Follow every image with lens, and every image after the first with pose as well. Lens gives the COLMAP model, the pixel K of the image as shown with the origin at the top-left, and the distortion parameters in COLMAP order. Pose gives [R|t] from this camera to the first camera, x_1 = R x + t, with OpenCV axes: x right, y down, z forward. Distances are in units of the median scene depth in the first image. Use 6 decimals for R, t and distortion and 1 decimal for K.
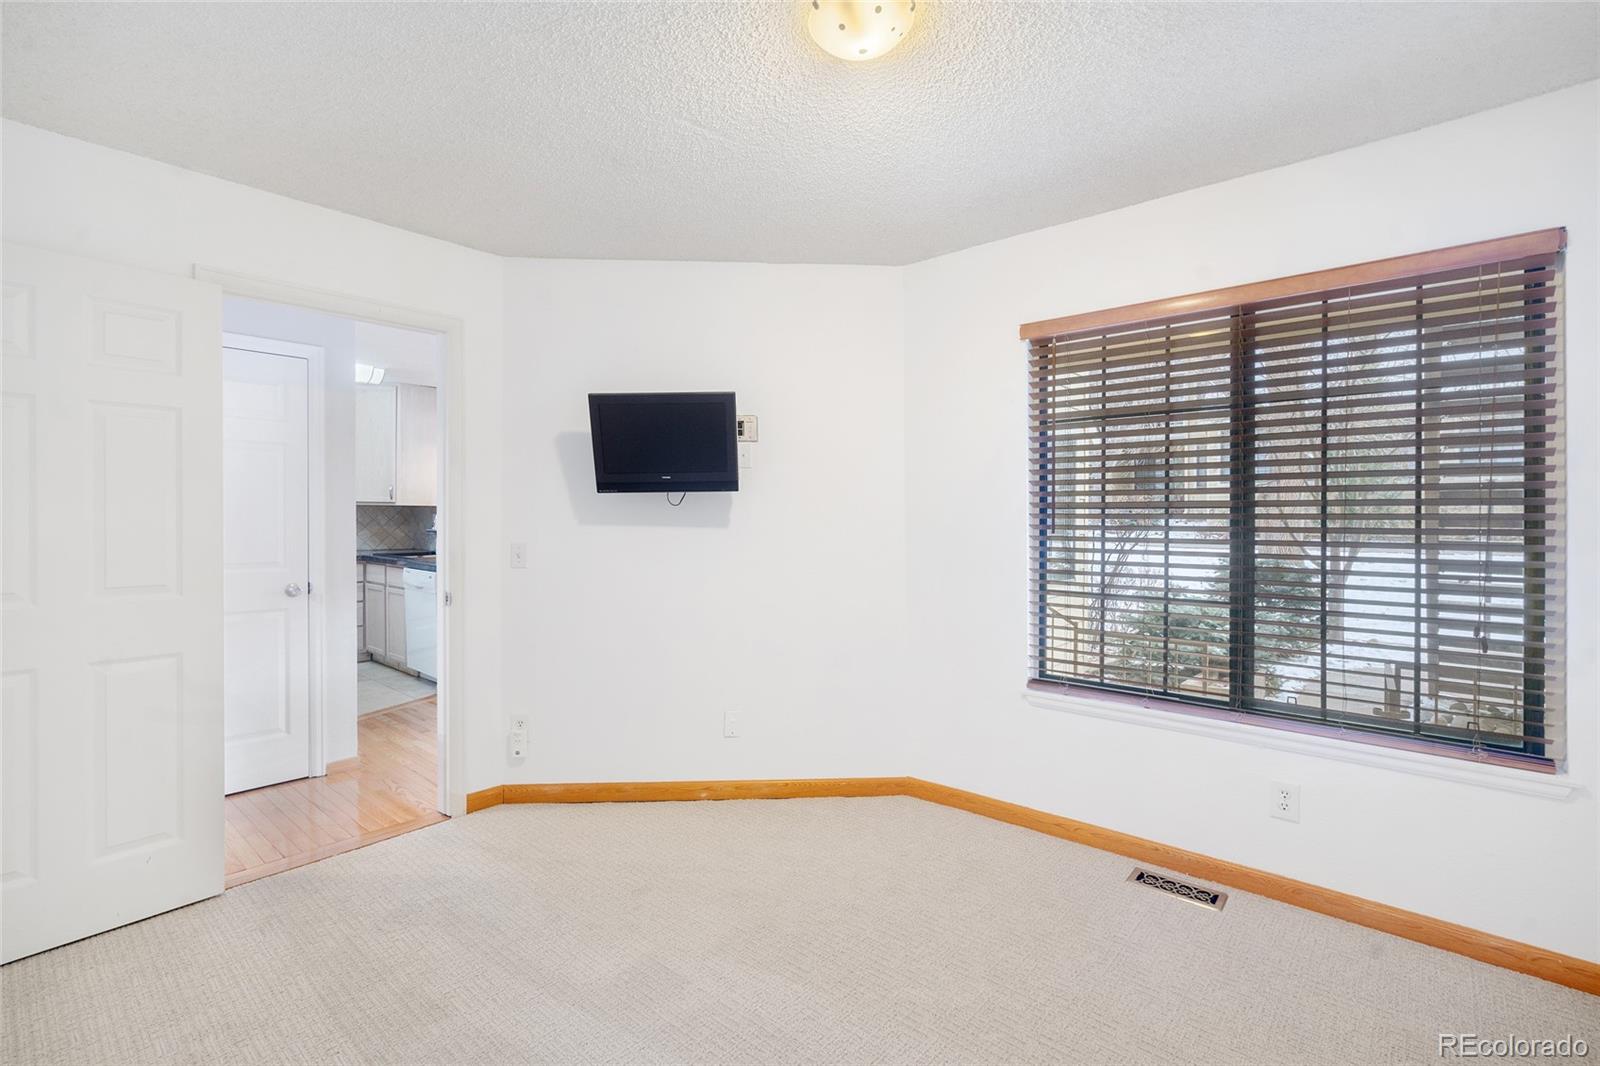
lens RADIAL K [[742.7, 0, 800.0], [0, 742.7, 533.0], [0, 0, 1]] dist [0.004399, 0.000647]
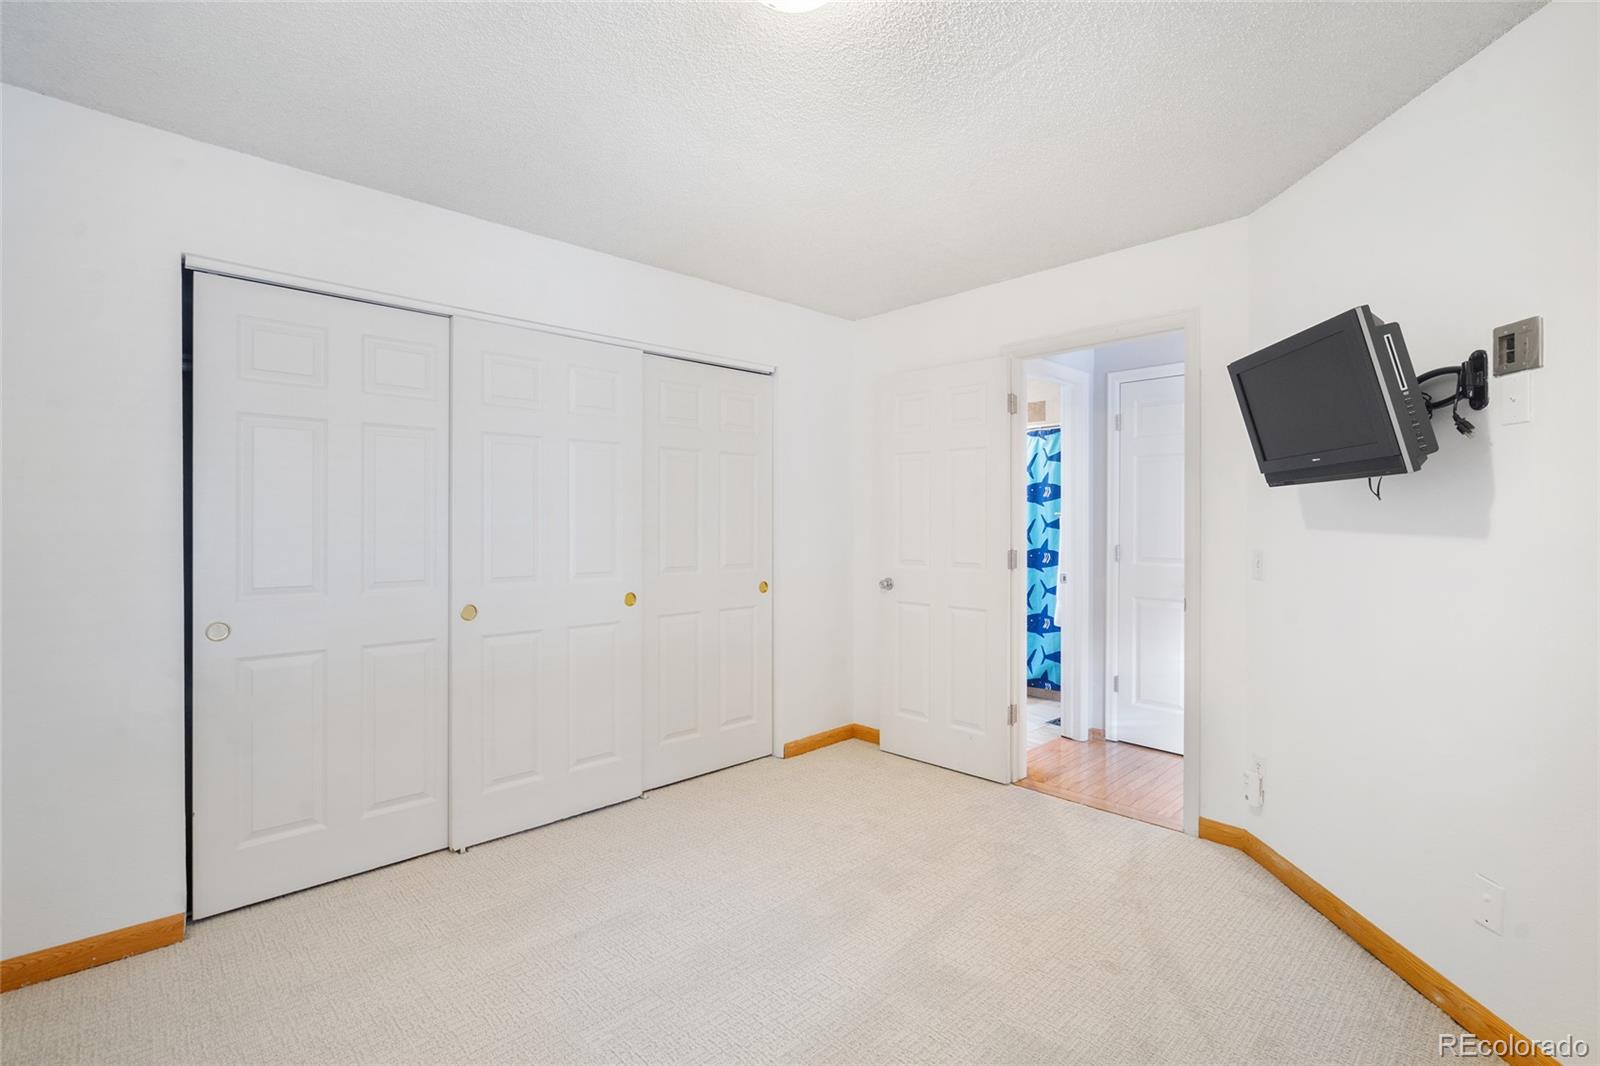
lens RADIAL K [[716.5, 0, 800.0], [0, 716.5, 533.0], [0, 0, 1]] dist [-0.001734, -0.000216]
pose [[-0.113731, 0.010048, -0.993461, 0.547845], [-0.014017, 0.999833, 0.011717, -0.010095], [0.993413, 0.015258, -0.113571, 0.651628]]
